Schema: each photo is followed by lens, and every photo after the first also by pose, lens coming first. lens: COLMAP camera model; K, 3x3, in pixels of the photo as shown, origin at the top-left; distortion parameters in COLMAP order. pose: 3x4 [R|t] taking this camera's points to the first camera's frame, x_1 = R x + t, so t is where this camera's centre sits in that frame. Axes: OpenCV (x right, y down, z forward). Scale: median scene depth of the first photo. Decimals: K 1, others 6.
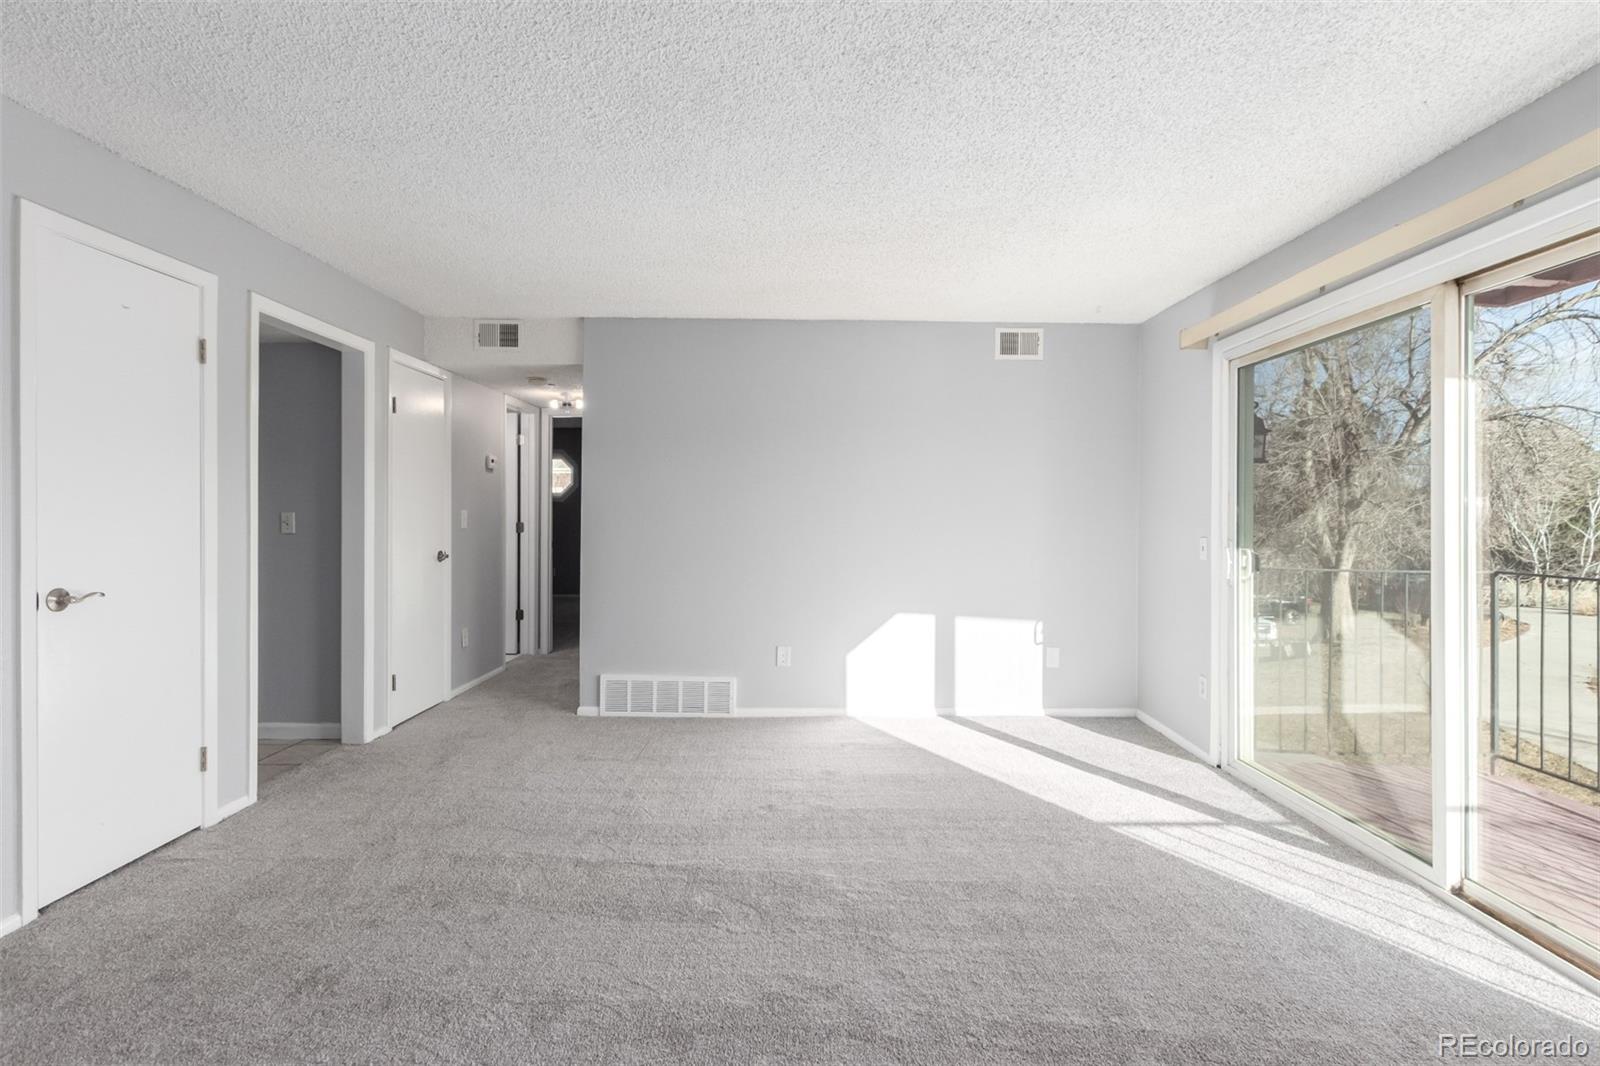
lens RADIAL K [[744.9, 0, 828.4], [0, 744.9, 513.0], [0, 0, 1]] dist [0.002904, 0.000611]
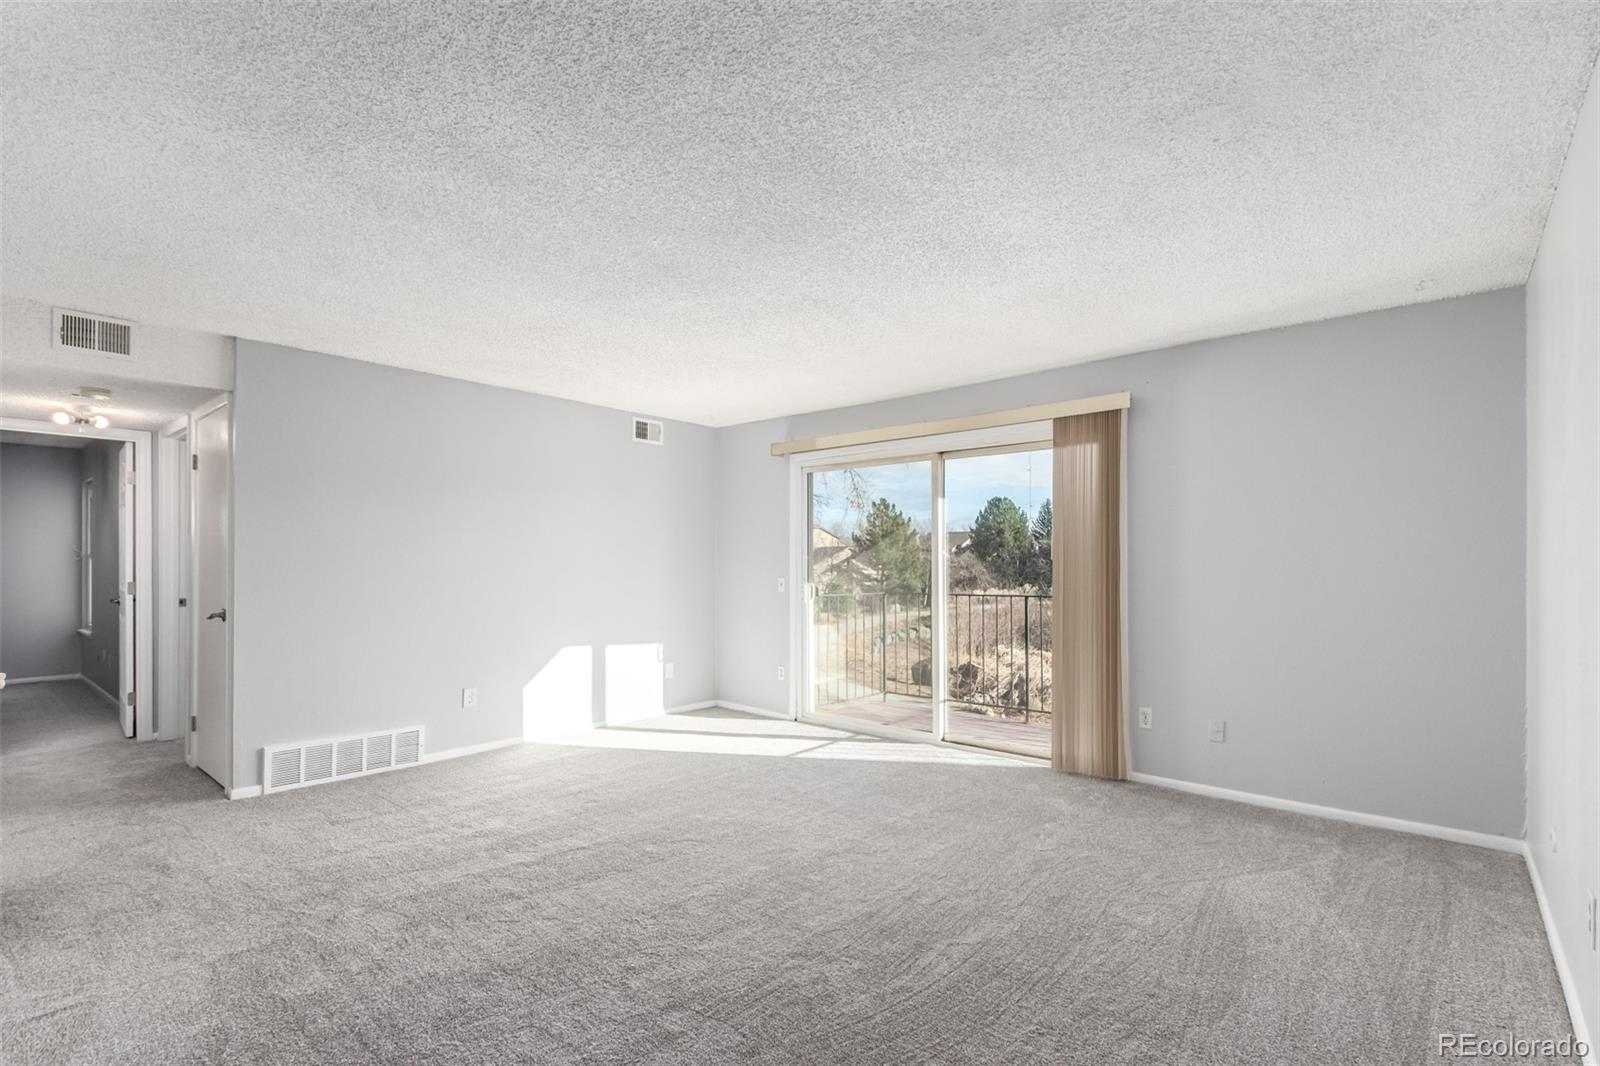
lens RADIAL K [[738.8, 0, 799.8], [0, 738.8, 552.1], [0, 0, 1]] dist [0.002342, -0.000284]
pose [[0.668951, 0.005308, 0.743287, -0.534065], [0.001407, 0.999964, -0.008407, -0.005565], [-0.743305, 0.006669, 0.668919, -0.057516]]
